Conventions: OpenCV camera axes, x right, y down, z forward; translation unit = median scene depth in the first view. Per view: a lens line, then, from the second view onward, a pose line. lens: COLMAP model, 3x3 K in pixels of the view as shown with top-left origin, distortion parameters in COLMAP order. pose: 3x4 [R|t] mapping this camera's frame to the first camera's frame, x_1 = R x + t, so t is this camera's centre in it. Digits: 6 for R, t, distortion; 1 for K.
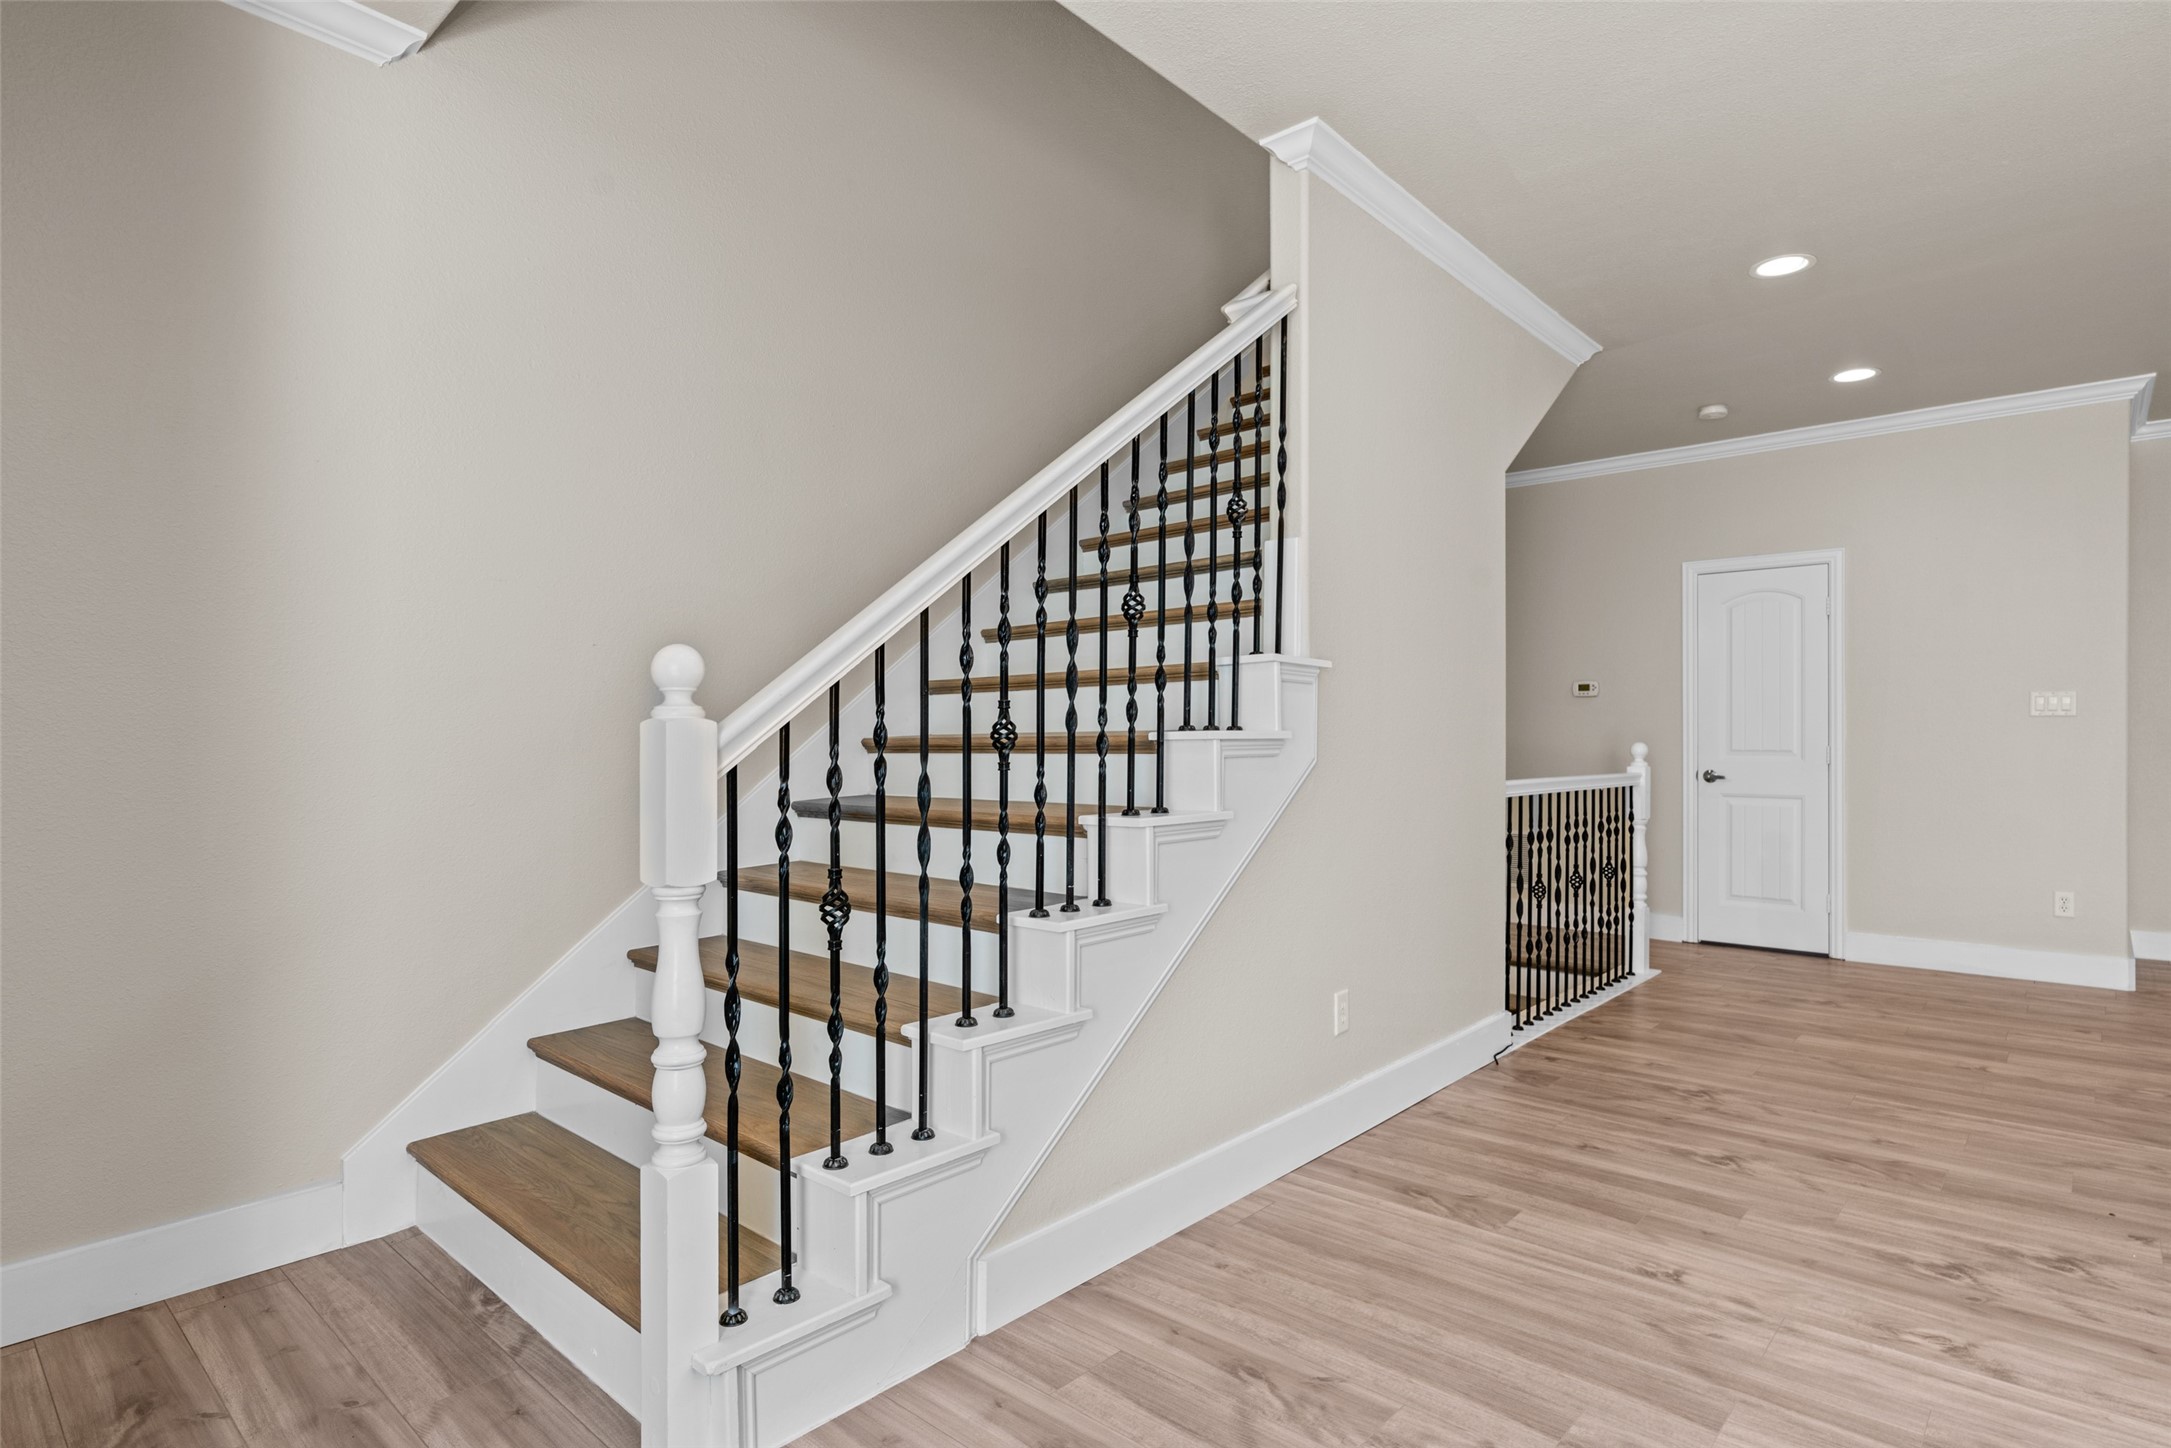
lens RADIAL K [[1101.6, 0, 1094.6], [0, 1101.6, 732.5], [0, 0, 1]] dist [-0.002331, -0.000311]
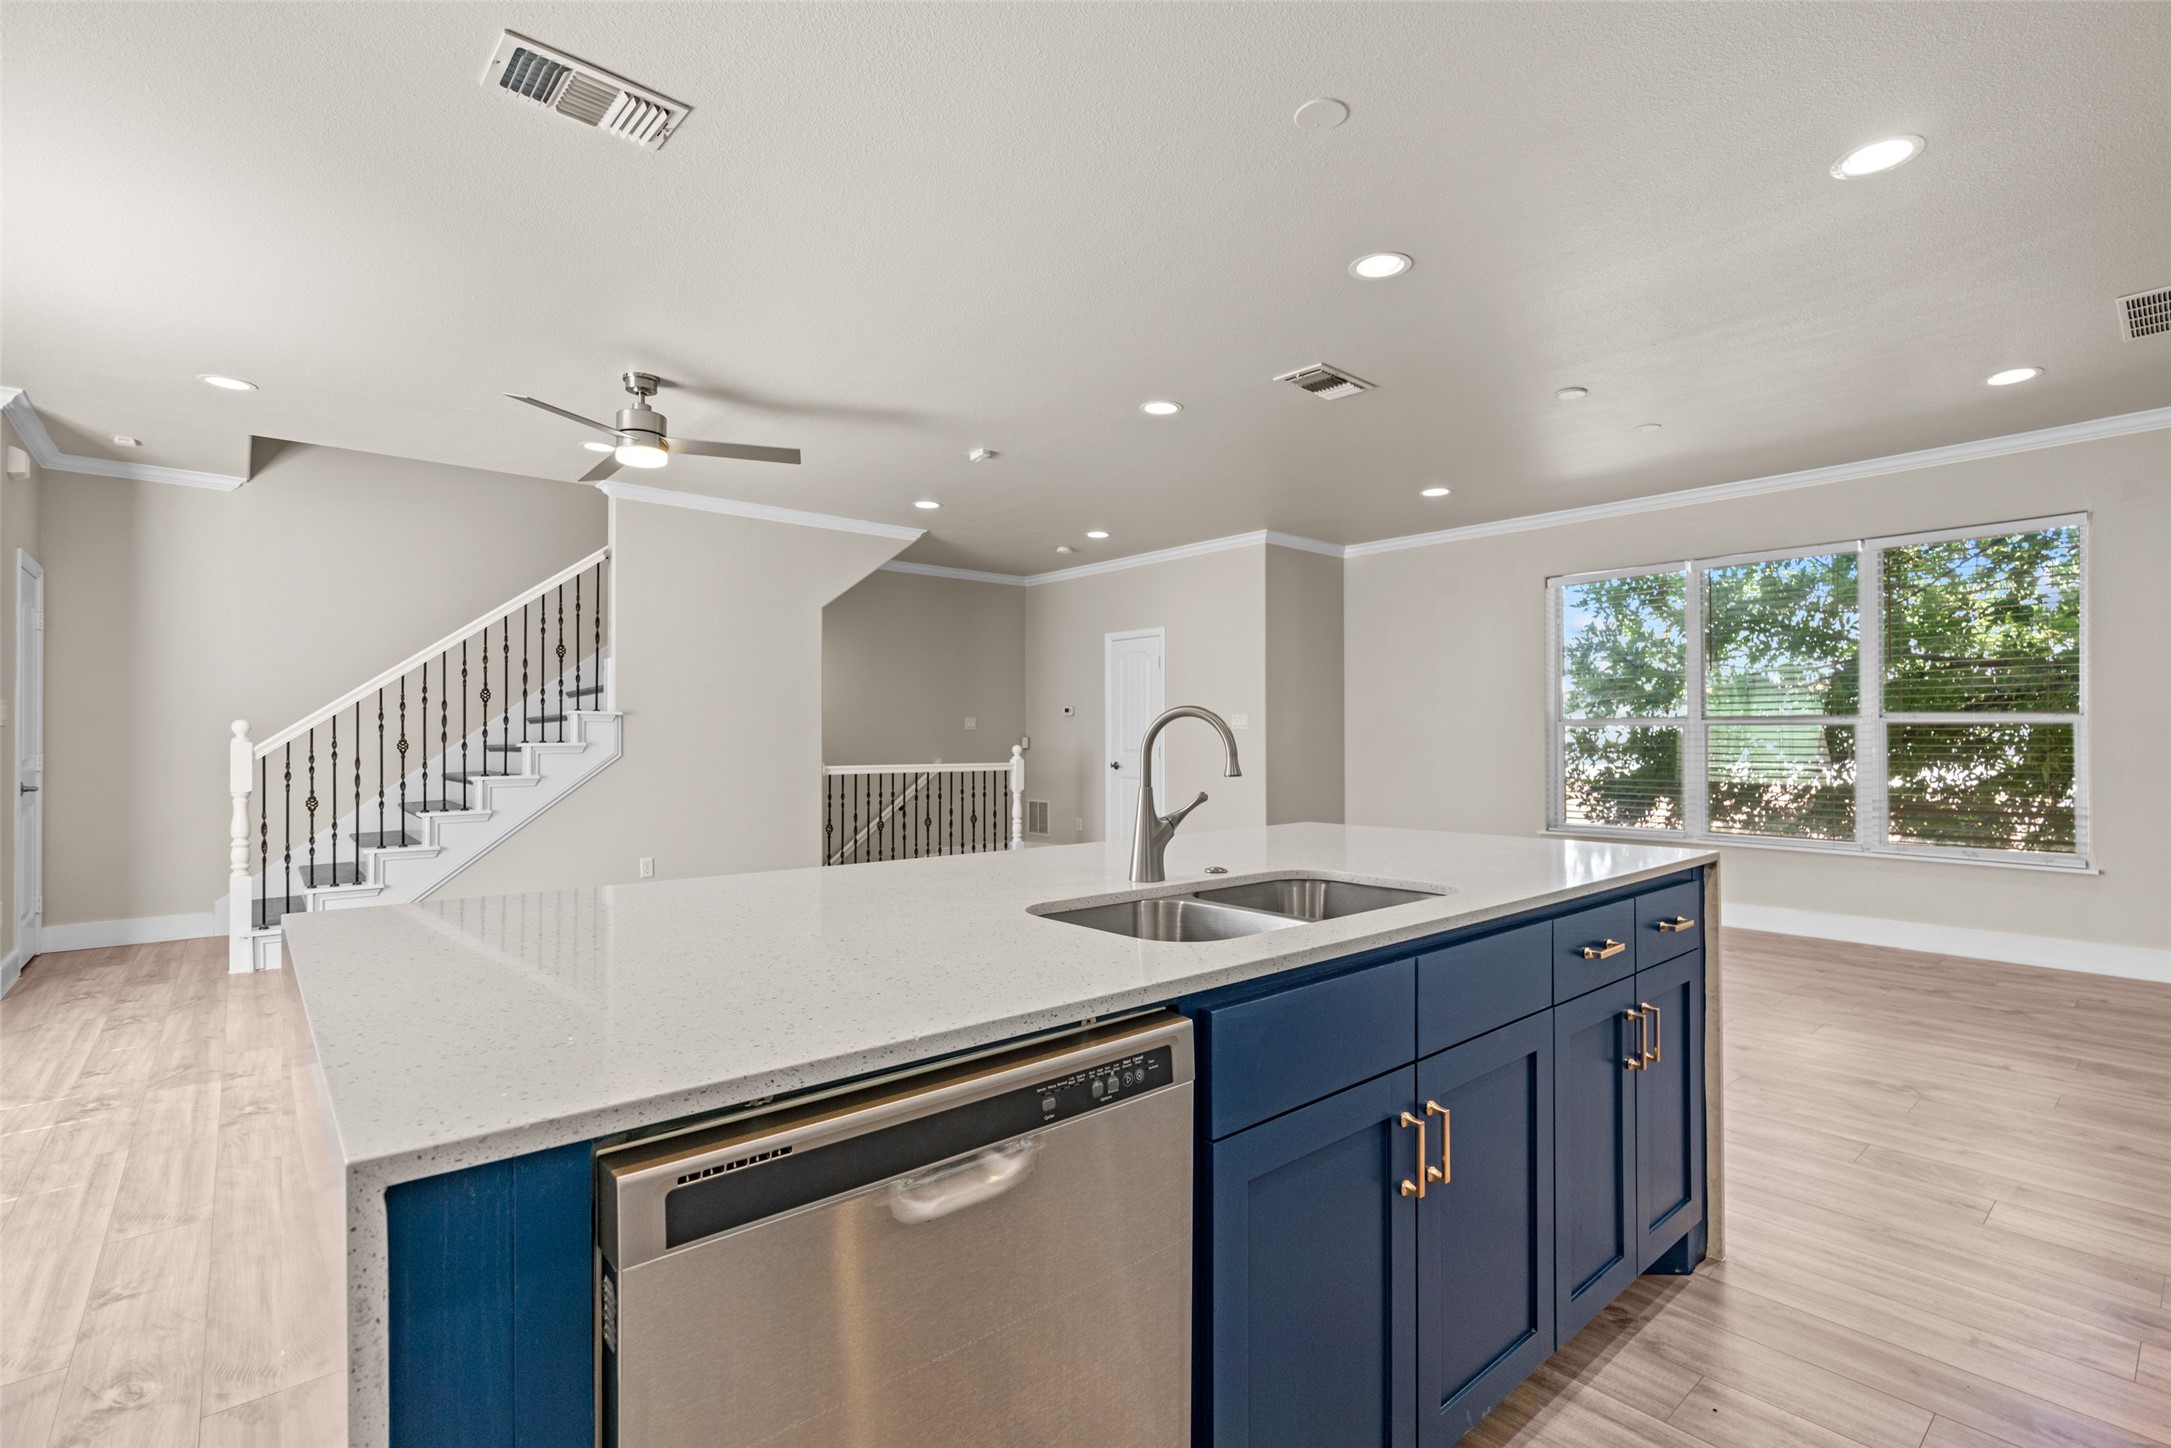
lens RADIAL K [[990.3, 0, 1094.5], [0, 990.3, 729.9], [0, 0, 1]] dist [-0.009013, 0.004526]
pose [[0.991805, -0.001888, -0.127744, 1.756443], [0.001858, 0.999998, -0.000355, -0.030220], [0.127744, 0.000115, 0.991807, -1.100592]]
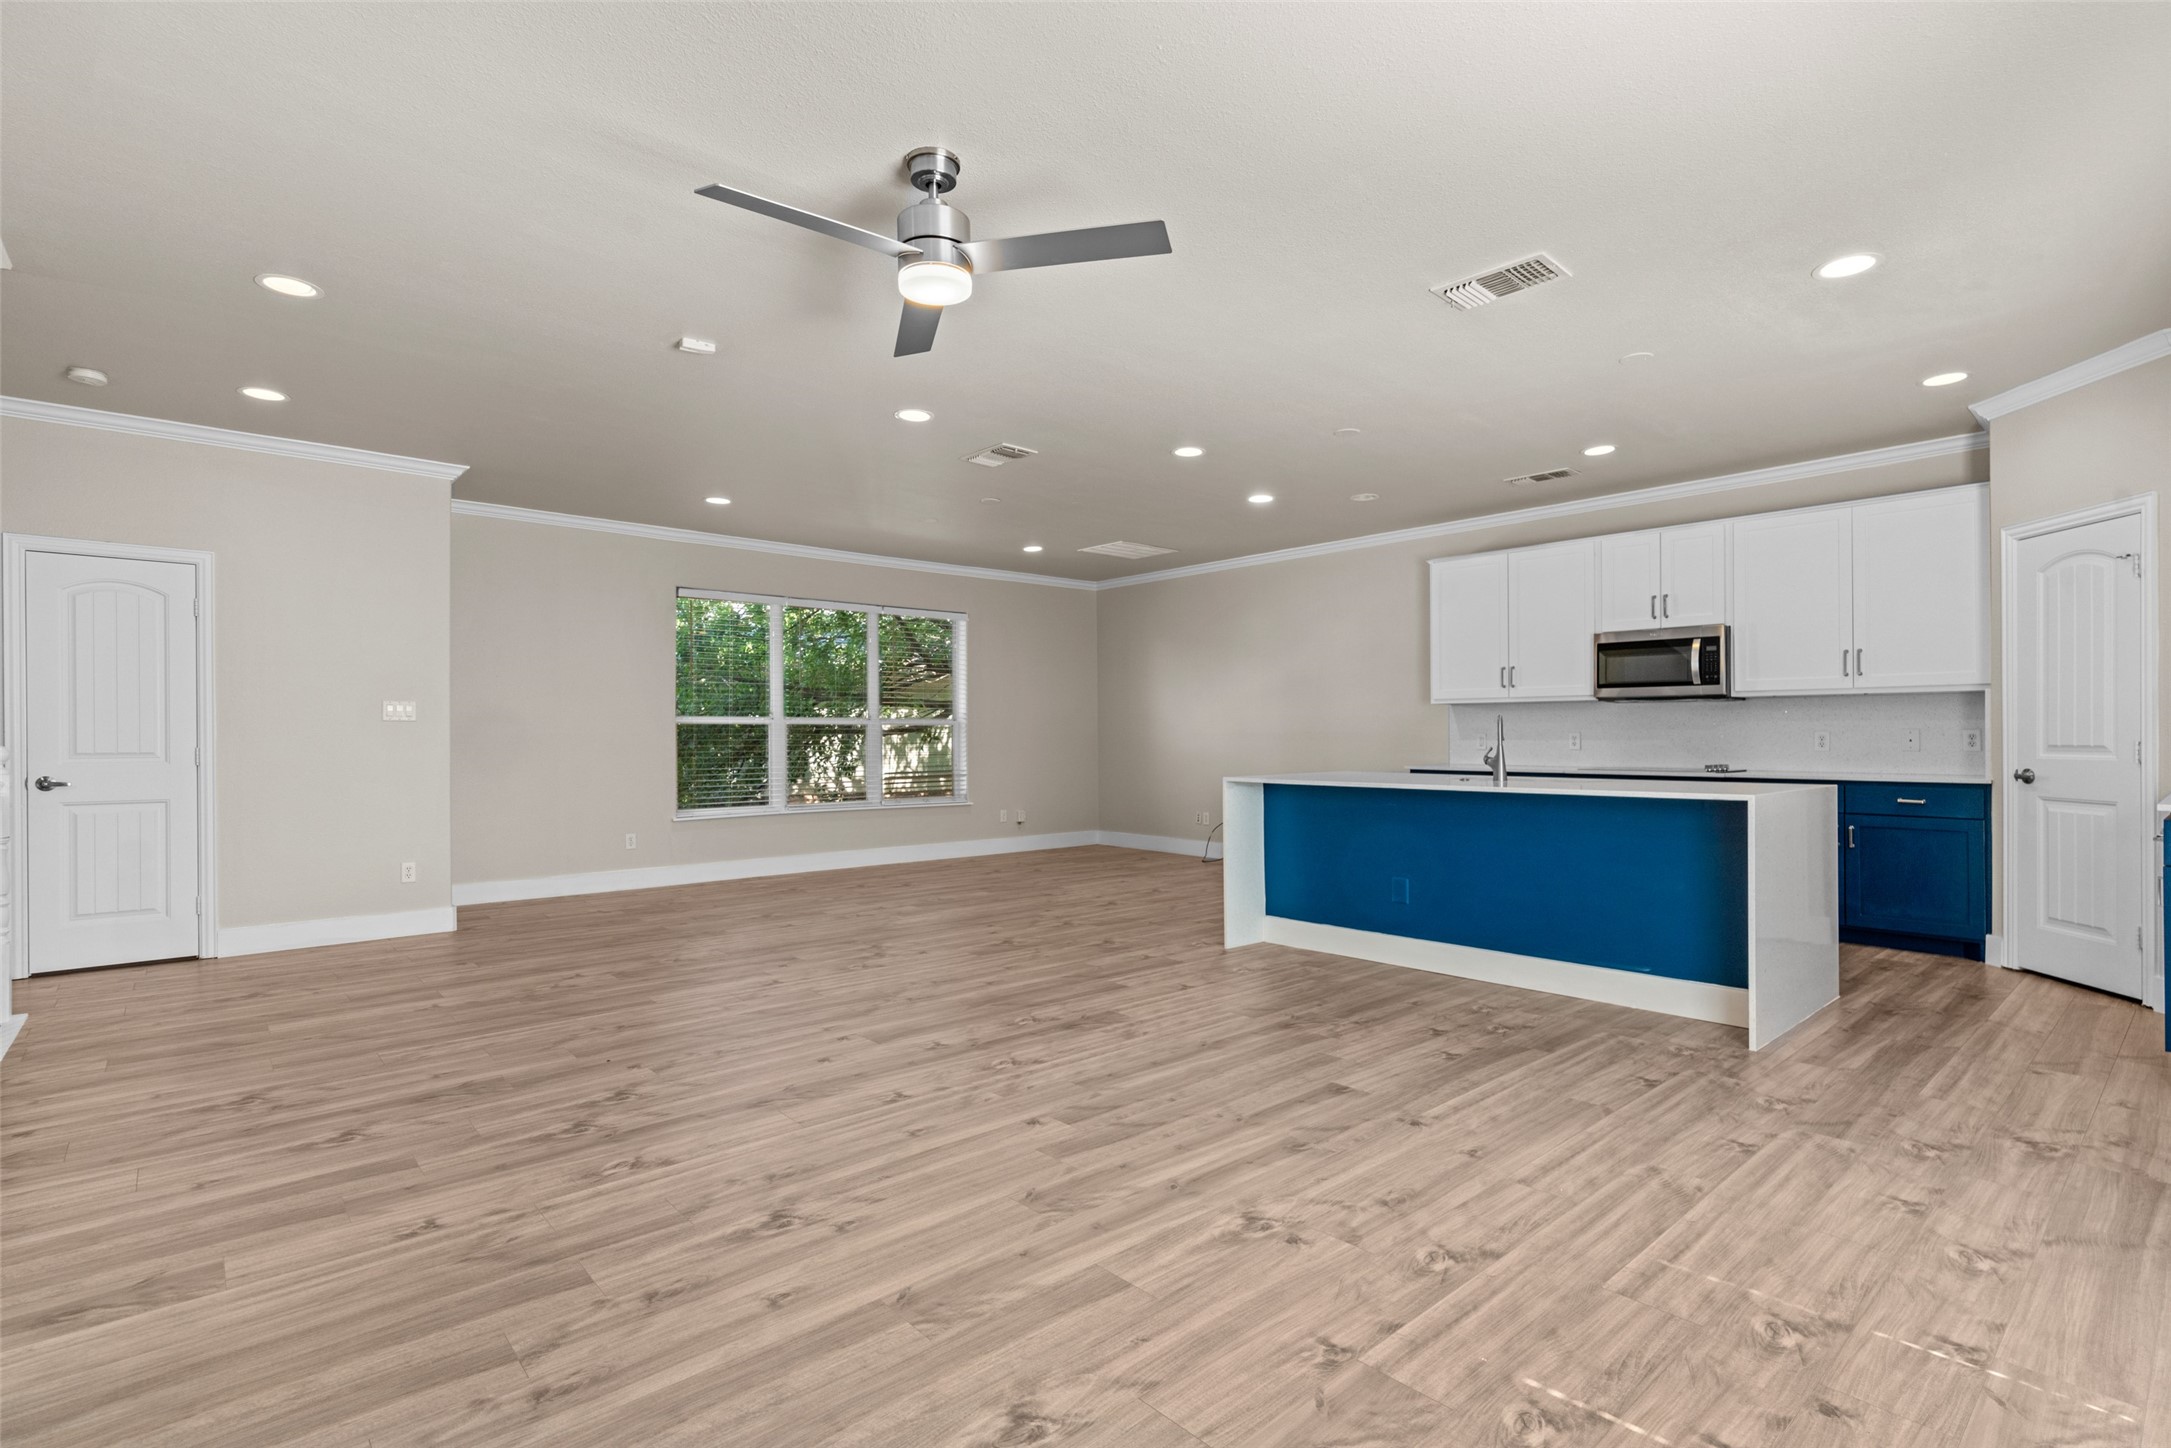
lens RADIAL K [[1008.3, 0, 1108.5], [0, 1008.3, 730.5], [0, 0, 1]] dist [-0.011675, 0.001008]
pose [[0.114171, 0.005403, 0.993446, -0.319792], [-0.000507, 0.999985, -0.005381, 0.003101], [-0.993461, 0.000110, 0.114172, 0.171835]]
